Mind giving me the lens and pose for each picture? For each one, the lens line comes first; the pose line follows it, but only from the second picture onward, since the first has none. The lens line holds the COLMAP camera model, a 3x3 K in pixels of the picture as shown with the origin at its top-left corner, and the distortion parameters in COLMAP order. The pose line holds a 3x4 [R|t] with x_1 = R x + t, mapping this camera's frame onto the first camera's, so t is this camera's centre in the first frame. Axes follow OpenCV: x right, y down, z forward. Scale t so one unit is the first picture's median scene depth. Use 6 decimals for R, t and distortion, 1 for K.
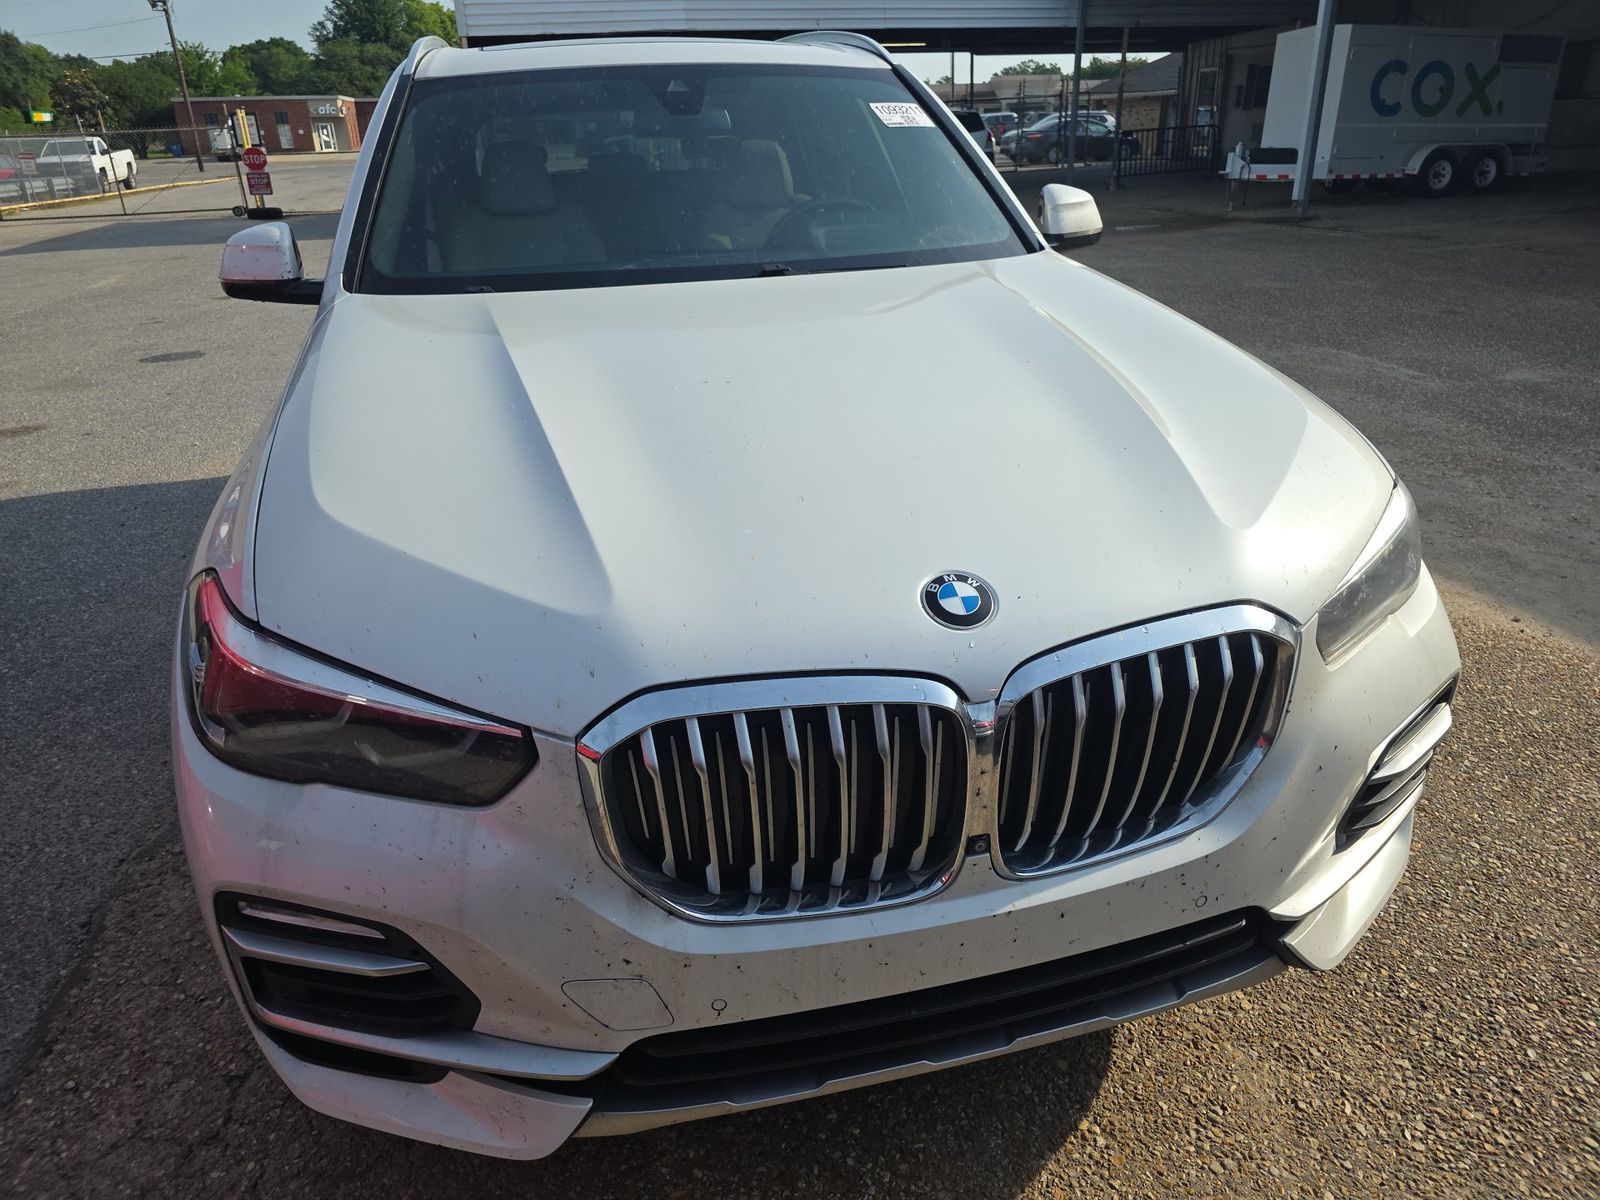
lens RADIAL K [[1088.8, 0, 827.9], [0, 1088.8, 602.0], [0, 0, 1]] dist [0.047358, -0.050686]
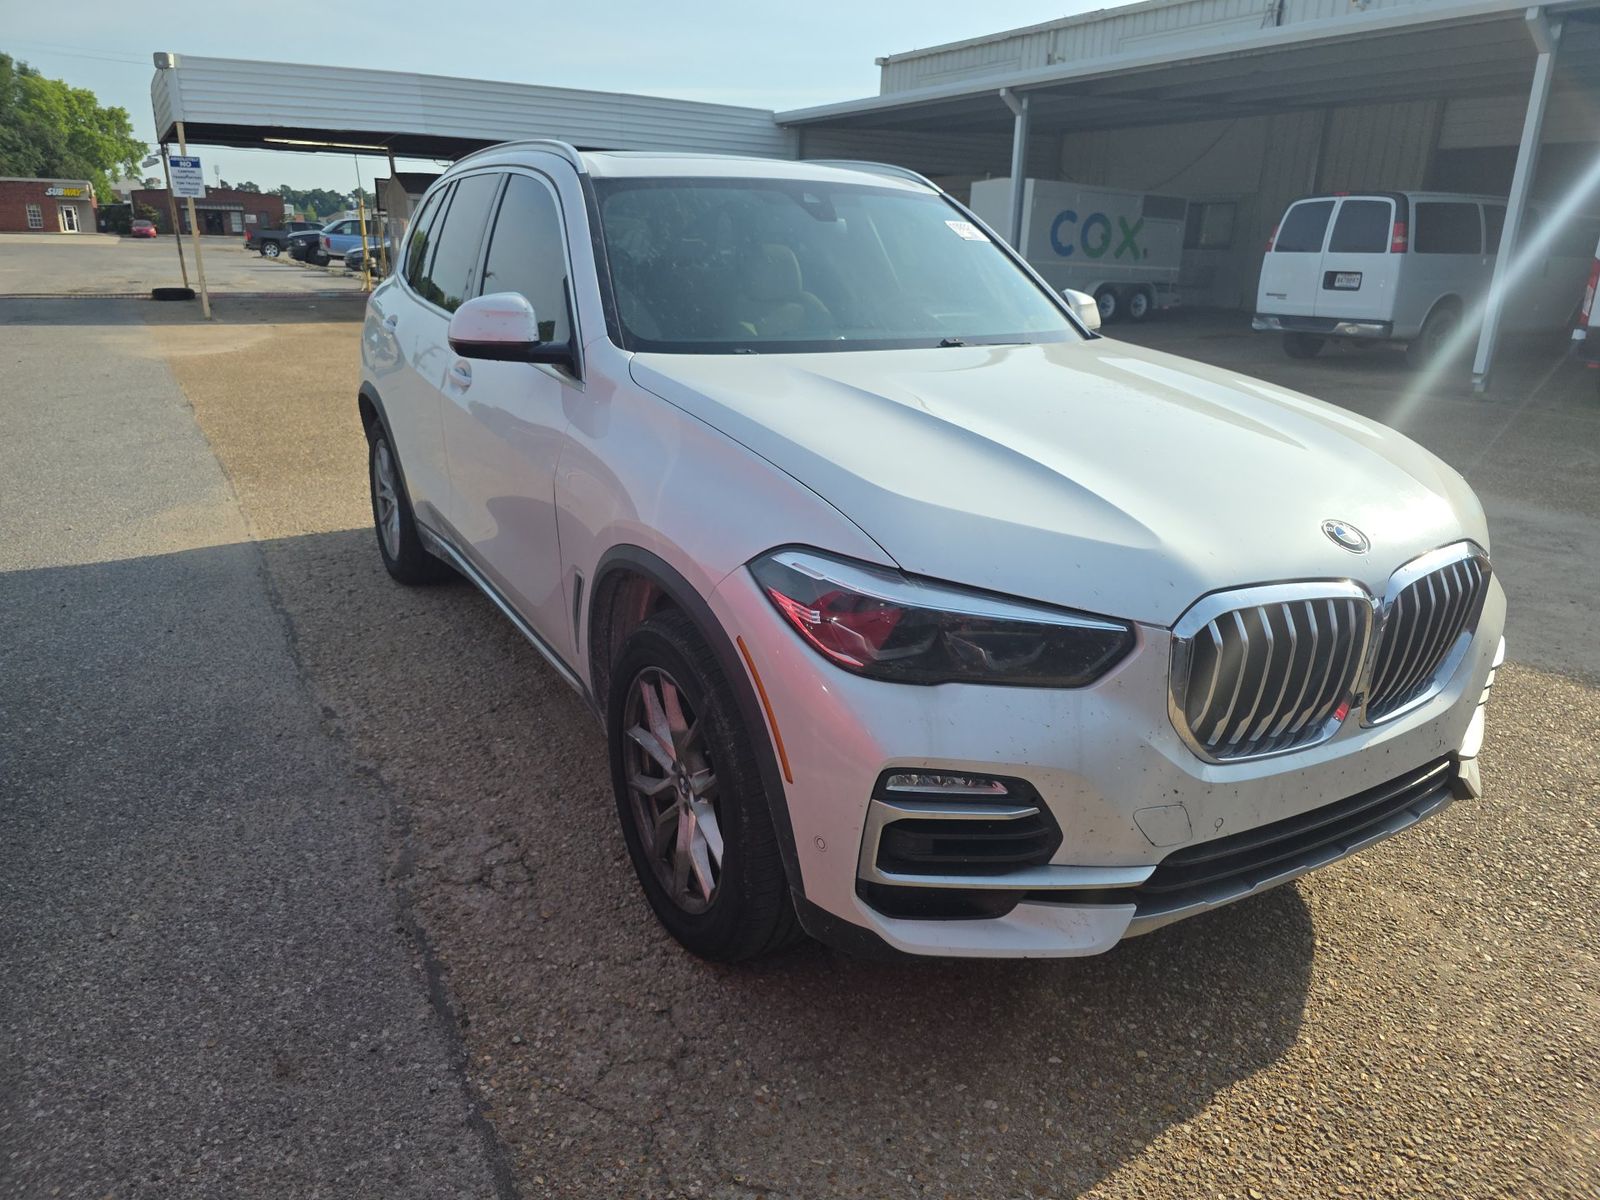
lens RADIAL K [[1088.8, 0, 827.9], [0, 1088.8, 602.0], [0, 0, 1]] dist [0.047358, -0.050686]
pose [[0.957722, -0.037533, 0.285237, -0.496905], [0.064092, 0.994373, -0.084353, 0.084283], [-0.280466, 0.099068, 0.954738, -0.130407]]
